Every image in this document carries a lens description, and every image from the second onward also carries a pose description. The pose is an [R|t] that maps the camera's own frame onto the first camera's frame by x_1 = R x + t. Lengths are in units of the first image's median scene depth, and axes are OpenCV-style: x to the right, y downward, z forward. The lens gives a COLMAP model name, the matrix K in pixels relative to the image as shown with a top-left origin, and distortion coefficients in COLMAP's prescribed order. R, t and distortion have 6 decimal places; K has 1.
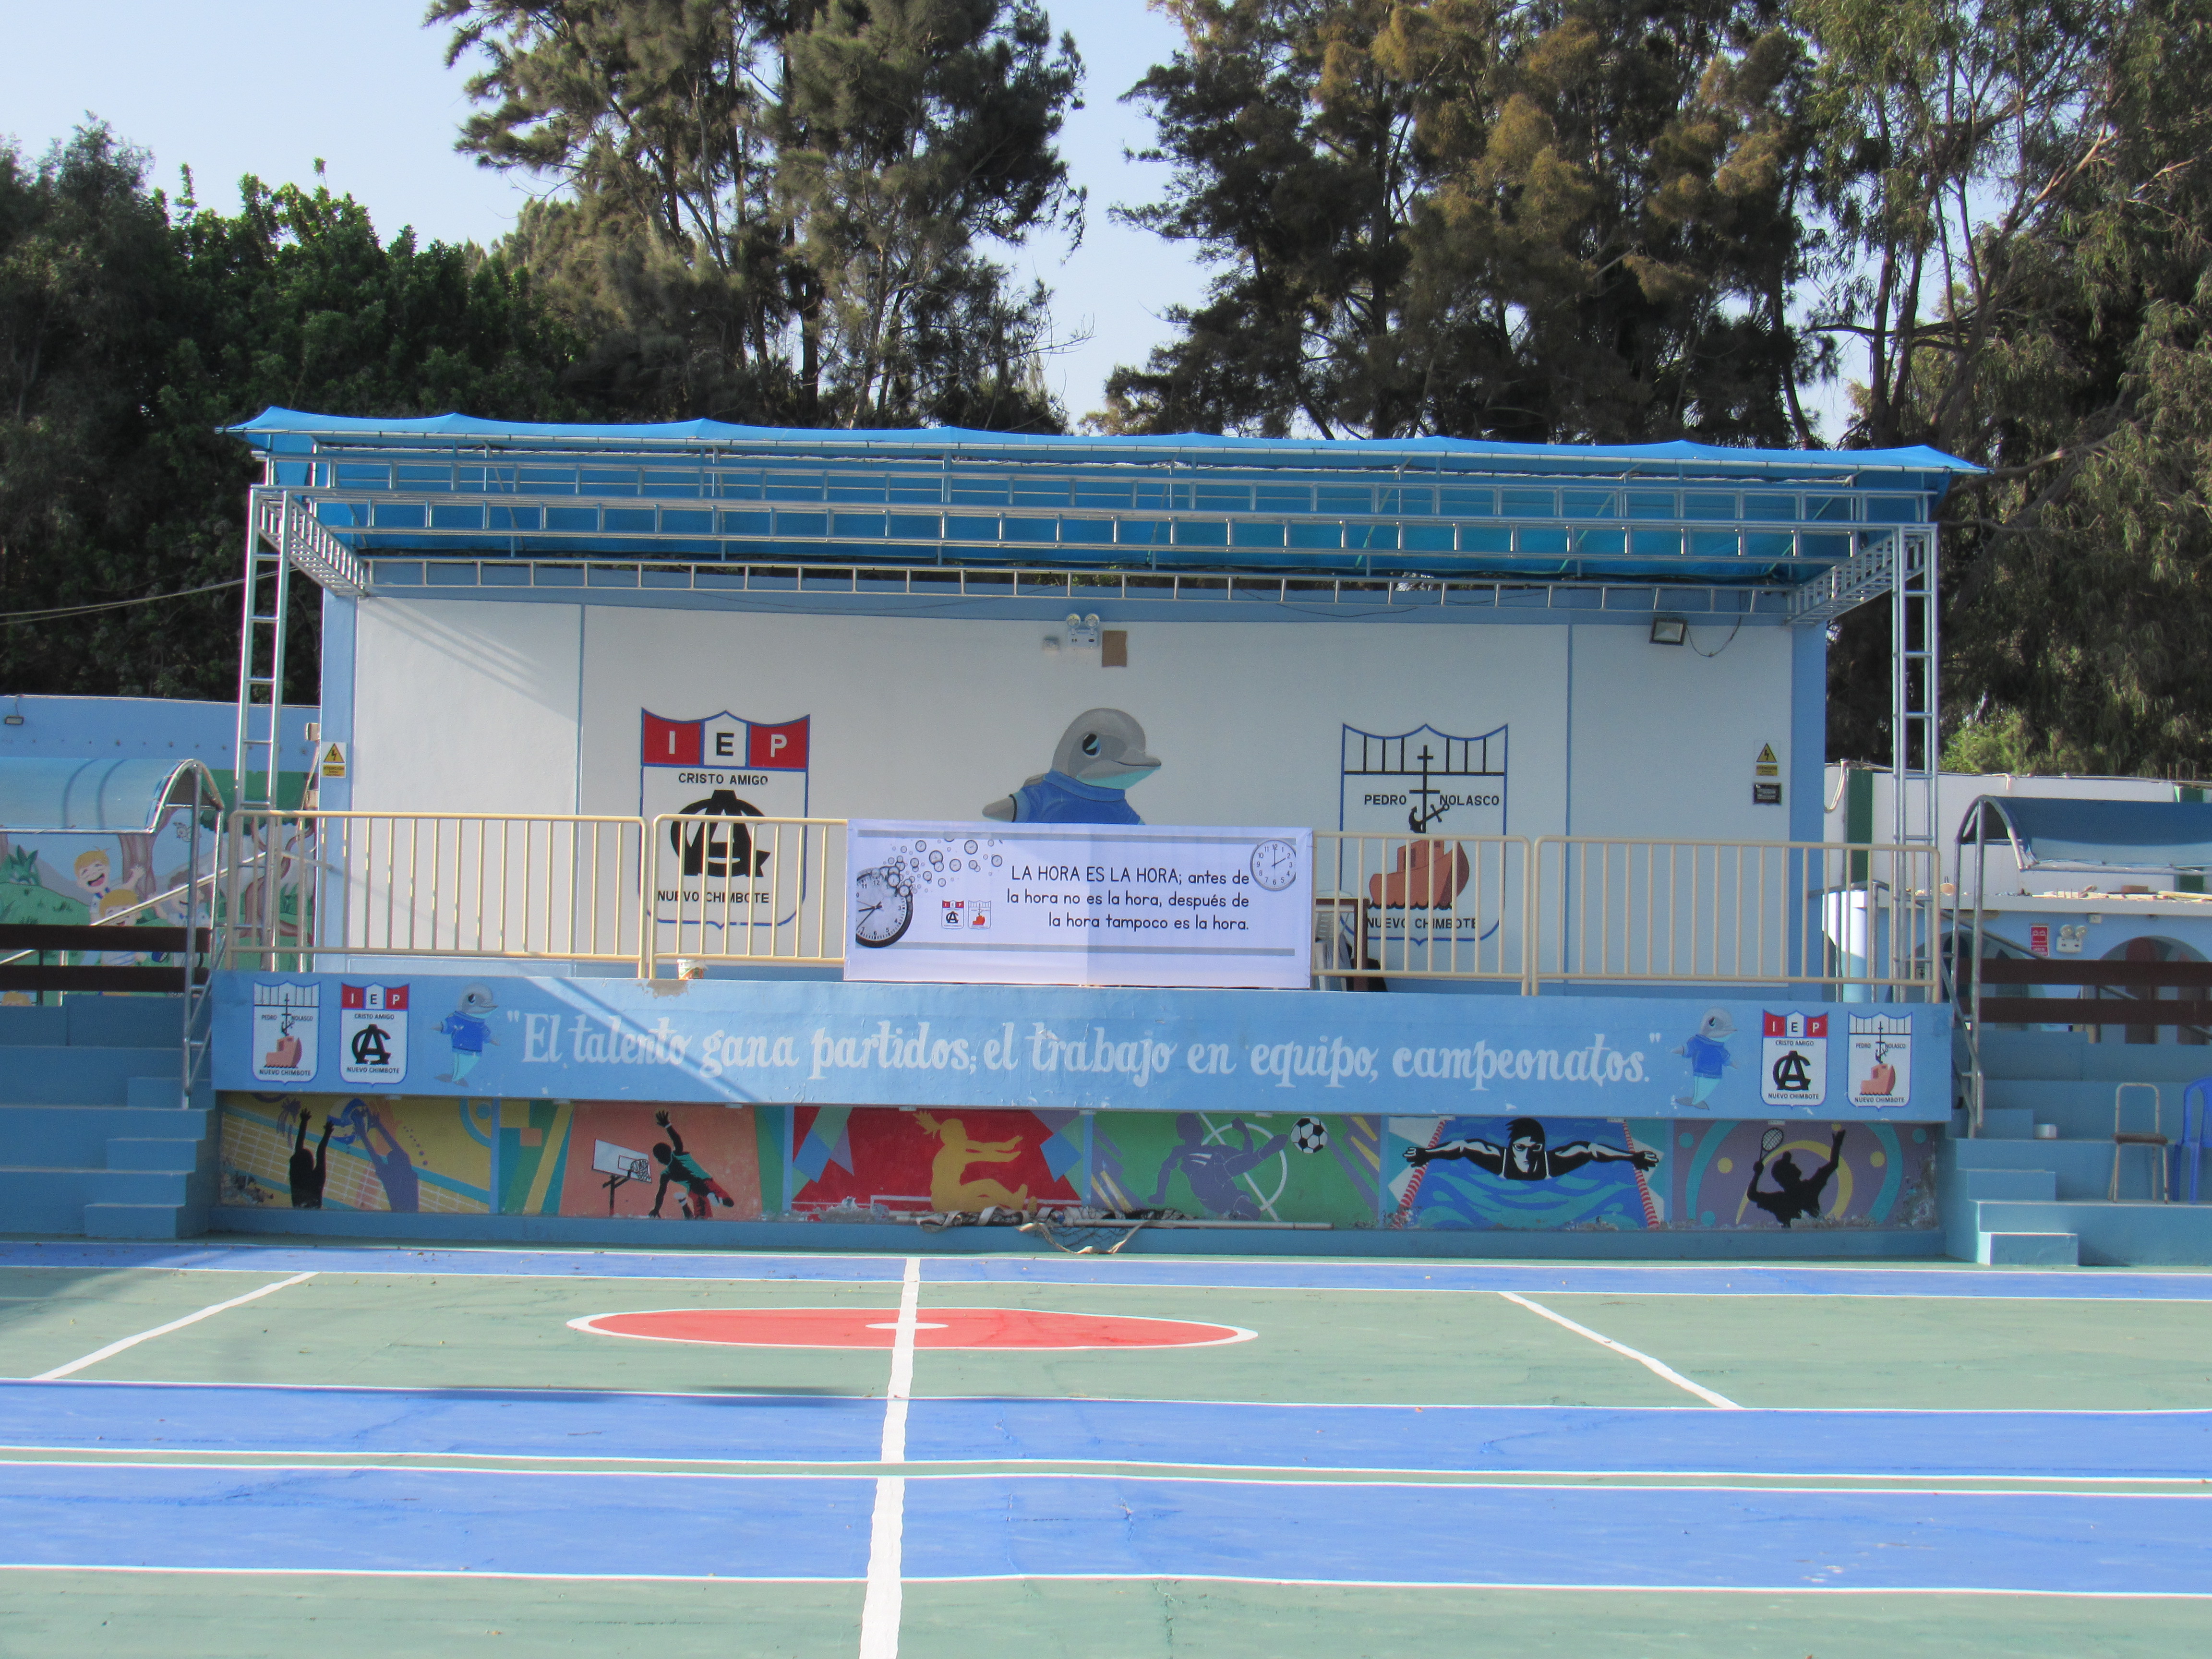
lens RADIAL K [[4897.6, 0, 1106.0], [0, 4897.6, 829.5], [0, 0, 1]] dist [-0.108353, 0.056958]
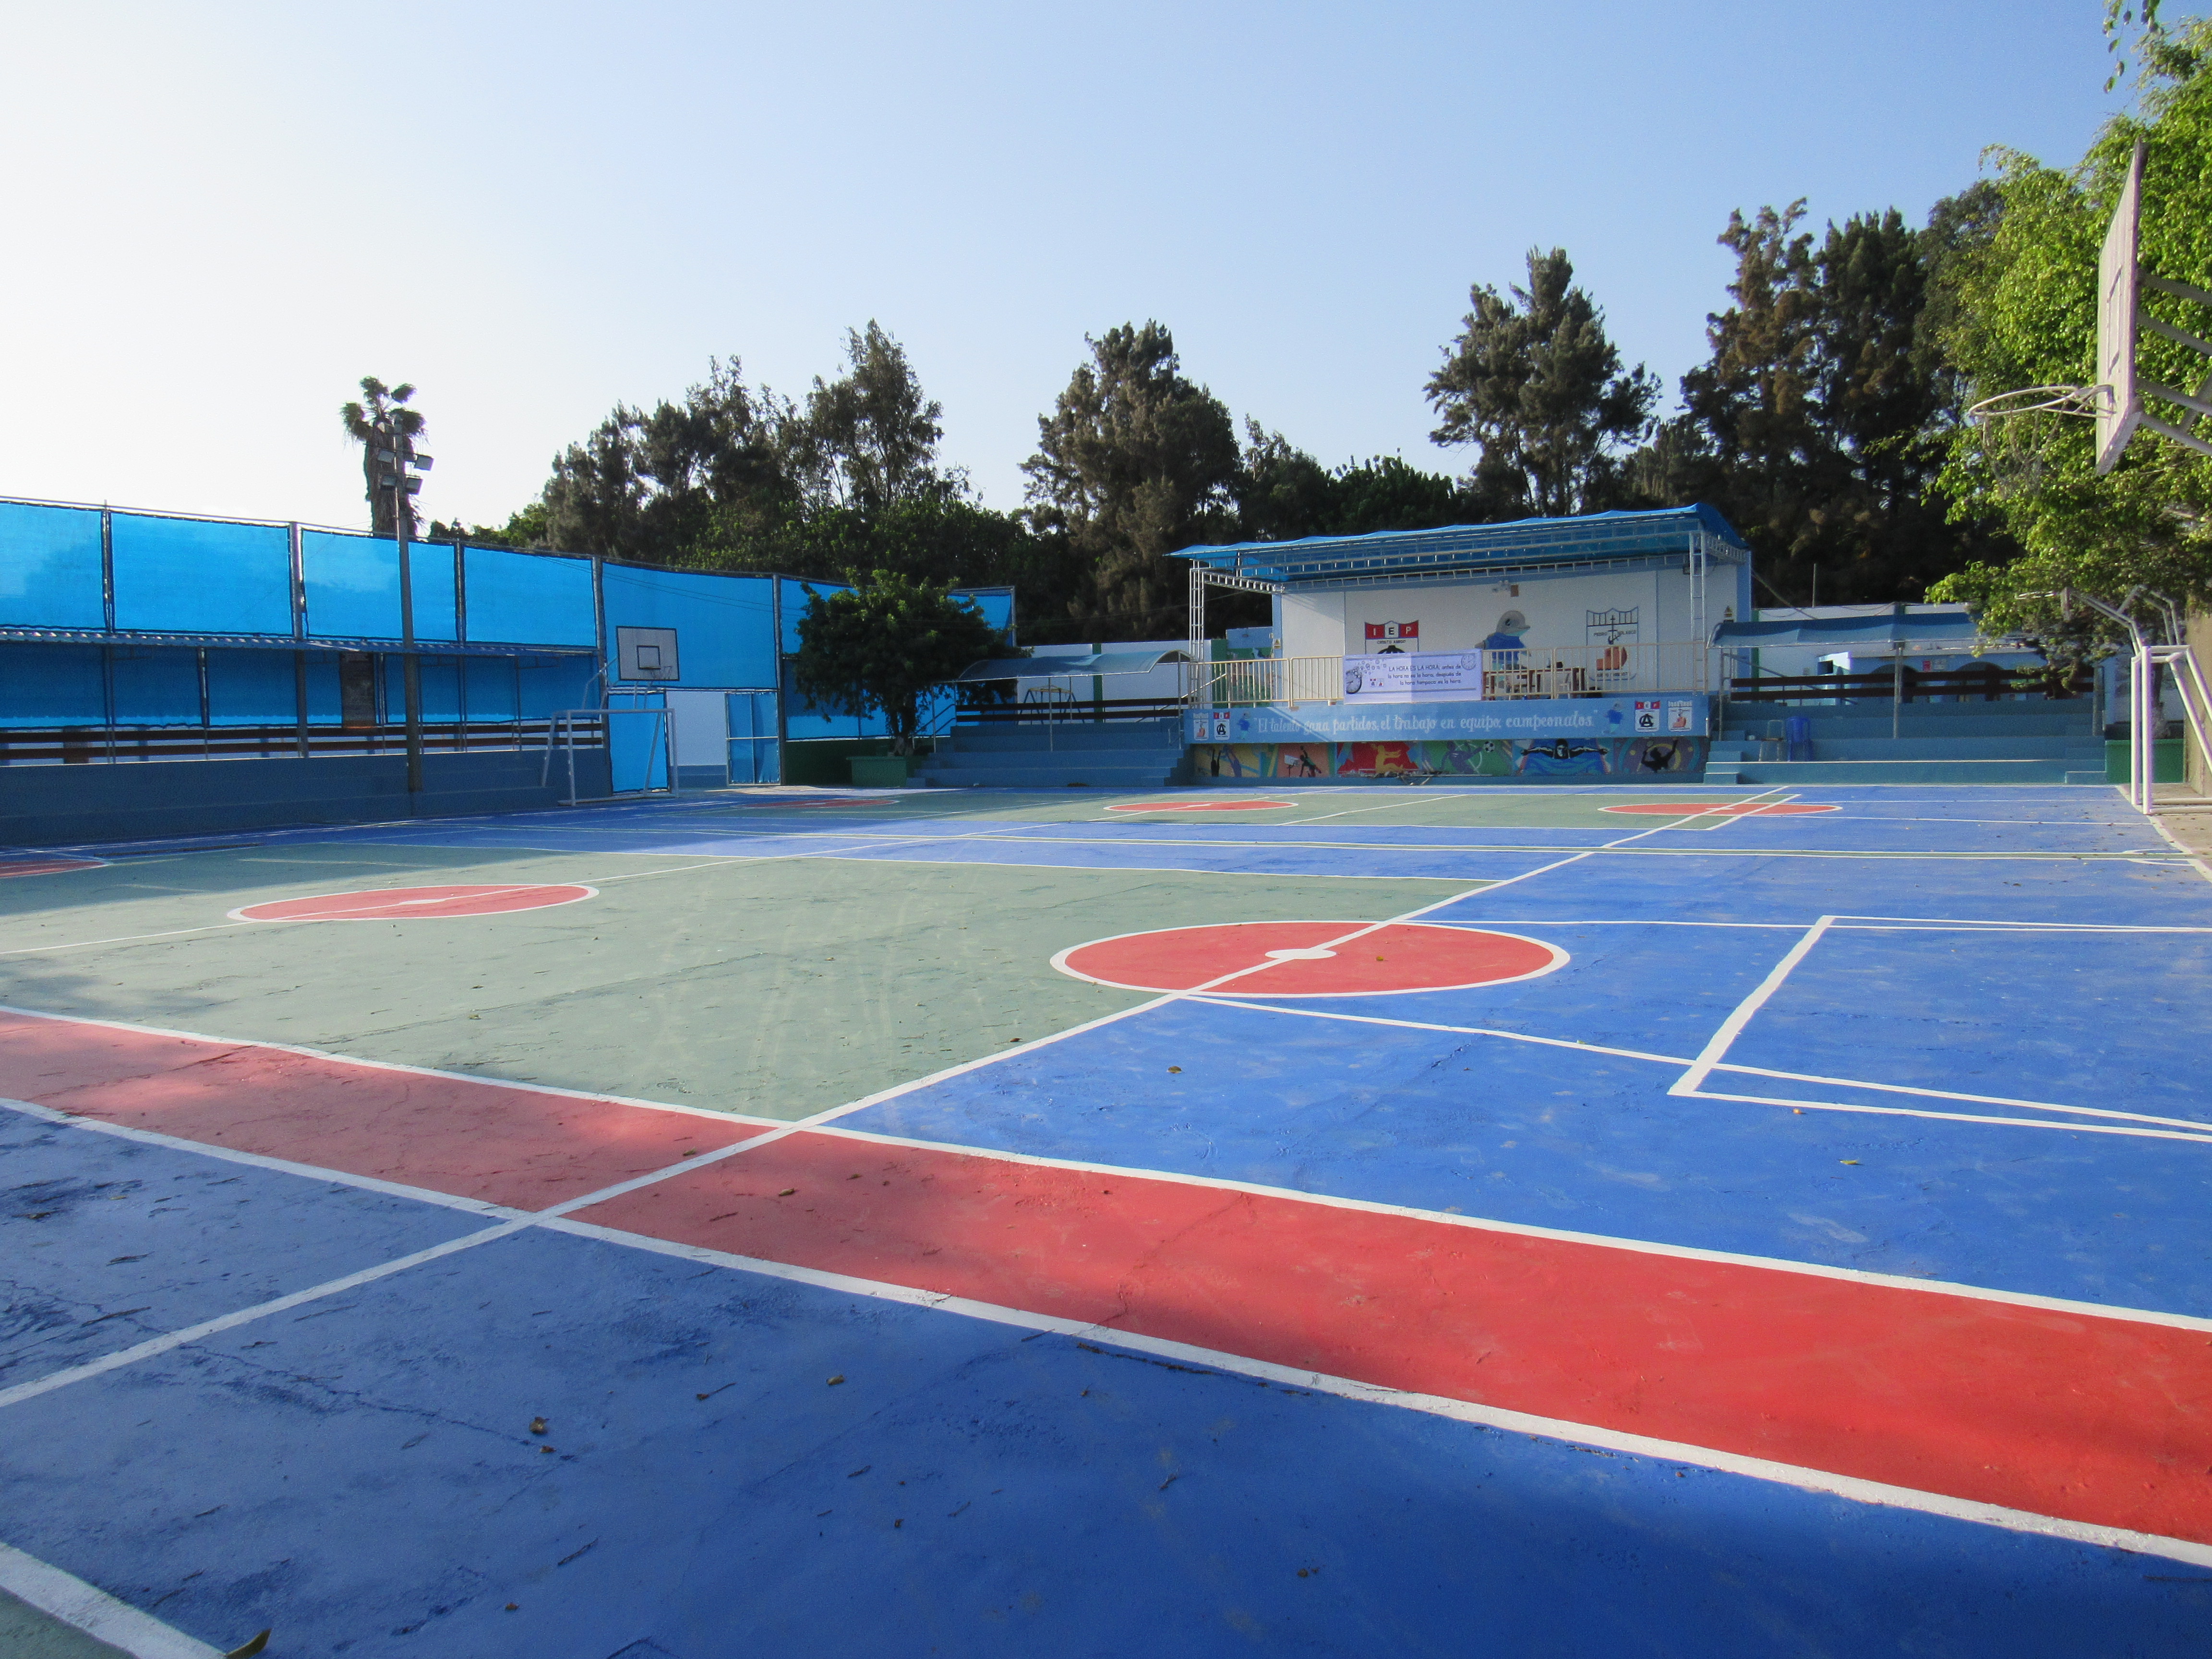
lens RADIAL K [[1567.5, 0, 1106.0], [0, 1567.5, 829.5], [0, 0, 1]] dist [-0.007406, -0.001885]
pose [[0.841660, -0.002279, -0.540003, 0.378217], [0.061356, 0.993919, 0.091436, 0.007991], [0.536511, -0.110090, 0.836682, 0.016267]]
